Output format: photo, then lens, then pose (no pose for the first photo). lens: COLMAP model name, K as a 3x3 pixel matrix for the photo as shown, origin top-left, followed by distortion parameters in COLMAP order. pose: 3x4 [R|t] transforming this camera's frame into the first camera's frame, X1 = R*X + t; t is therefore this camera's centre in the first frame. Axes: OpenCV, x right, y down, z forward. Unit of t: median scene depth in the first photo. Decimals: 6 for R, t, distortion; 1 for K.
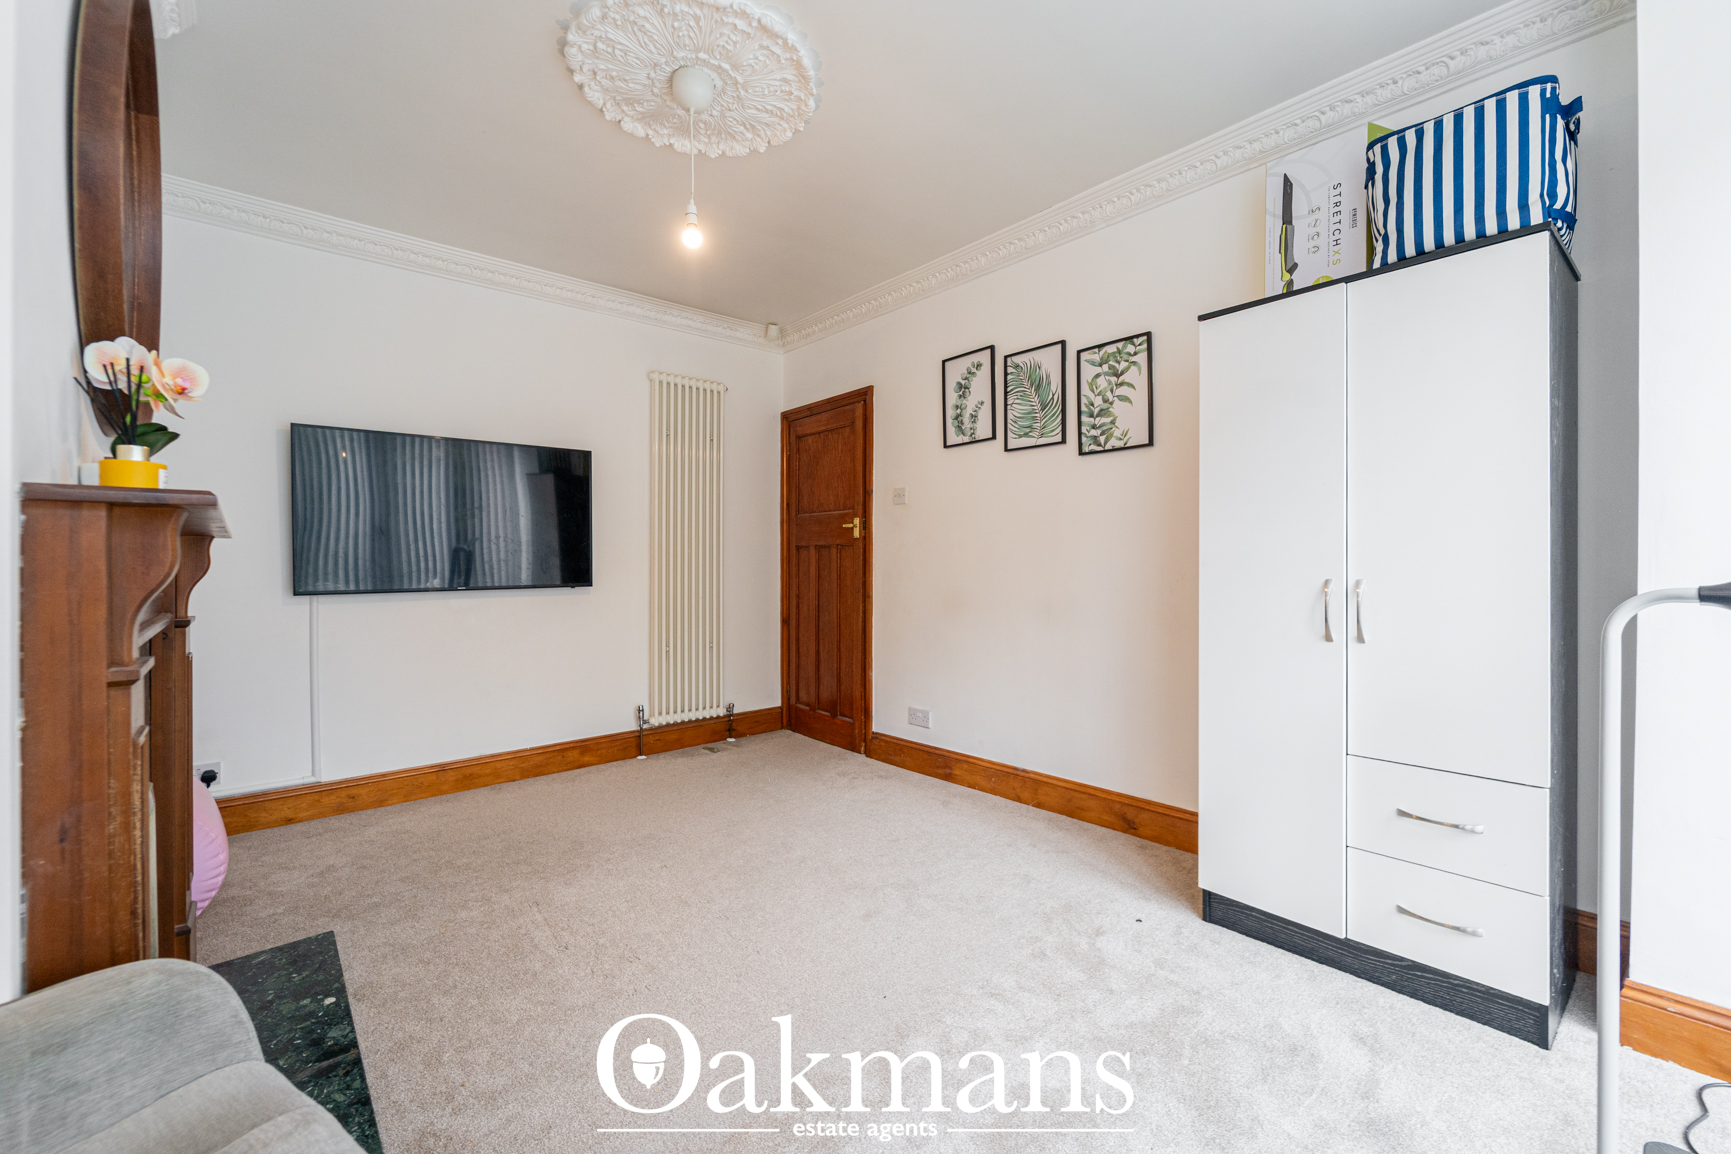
lens RADIAL K [[703.2, 0, 858.2], [0, 703.2, 566.2], [0, 0, 1]] dist [0.000173, -0.000228]
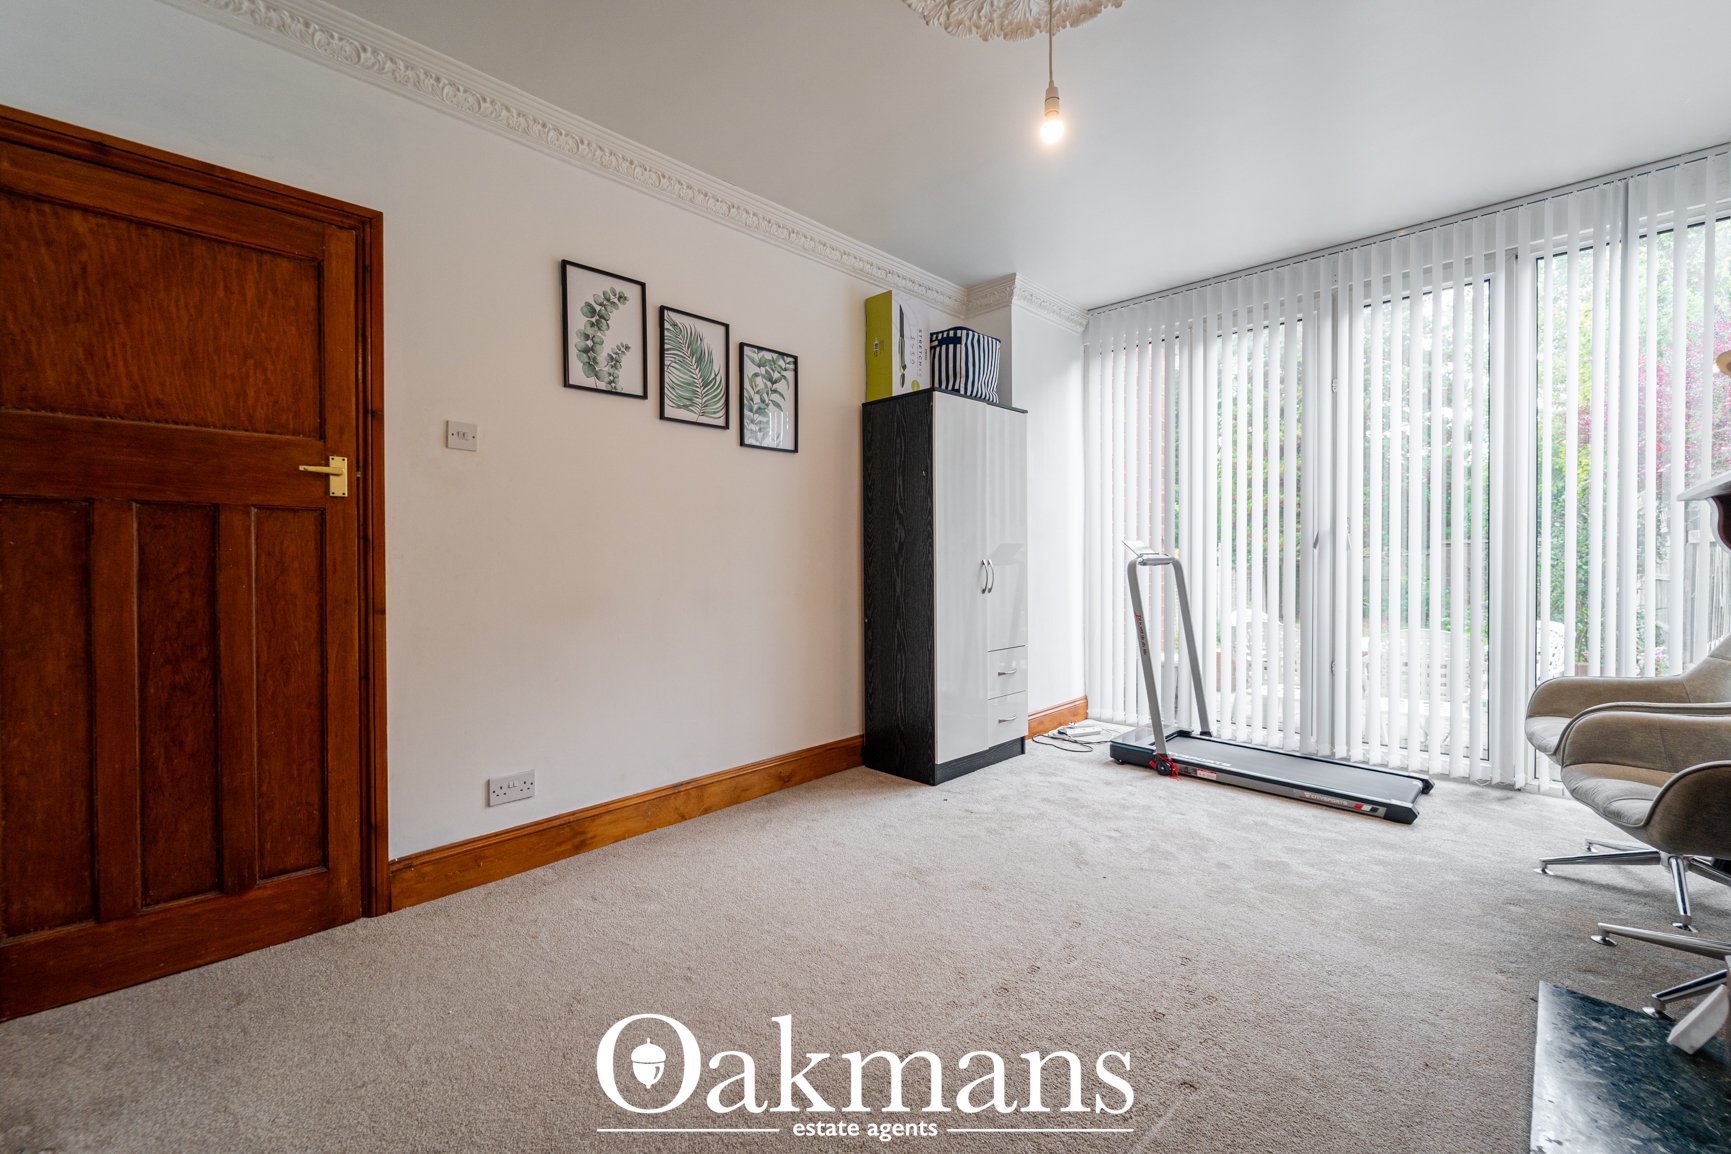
lens RADIAL K [[727.3, 0, 861.3], [0, 727.3, 565.0], [0, 0, 1]] dist [0.004854, 0.000008]
pose [[-0.088069, -0.004035, 0.996106, -0.702964], [0.008562, 0.999952, 0.004808, 0.011804], [-0.996078, 0.008952, -0.088031, 0.858568]]
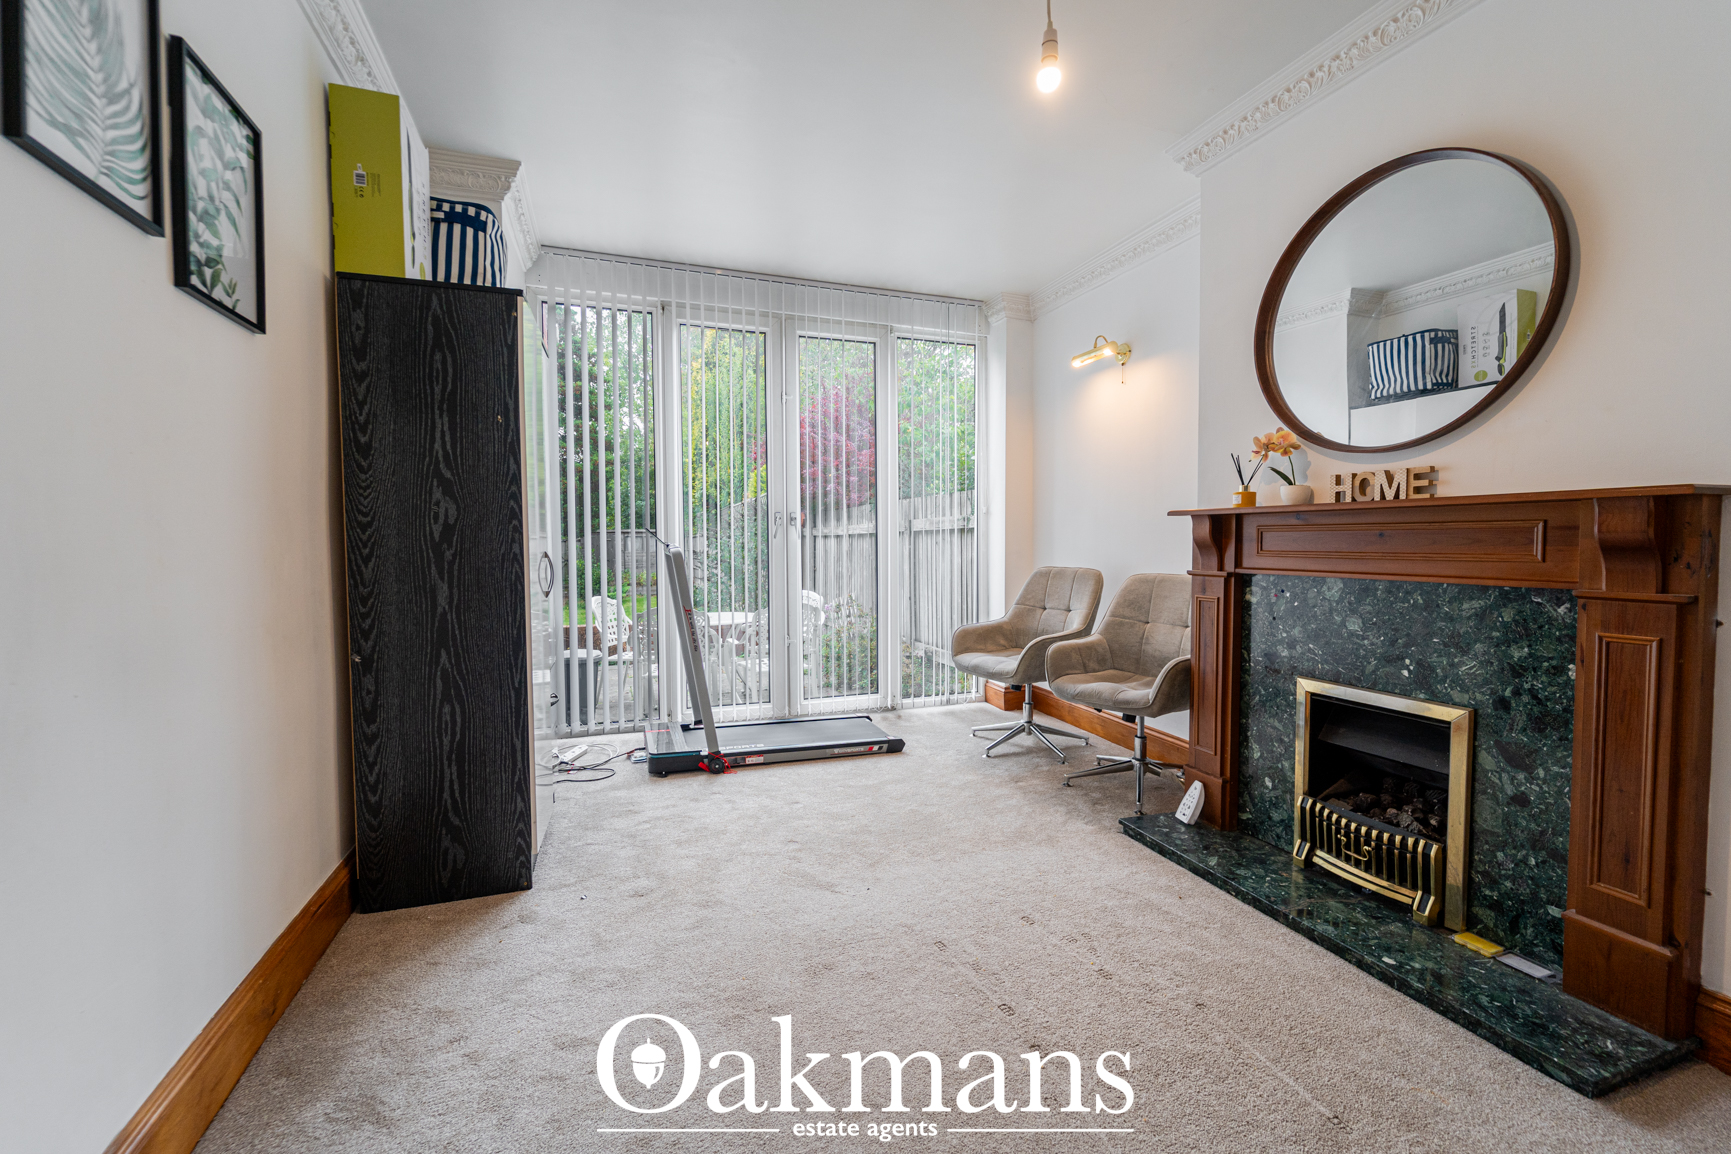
lens RADIAL K [[703.2, 0, 858.2], [0, 703.2, 566.2], [0, 0, 1]] dist [0.000173, -0.000228]
pose [[-0.934467, -0.007198, 0.355976, -0.209367], [0.006926, 0.999239, 0.038388, -0.000005], [-0.355982, 0.038338, -0.933706, 1.175009]]
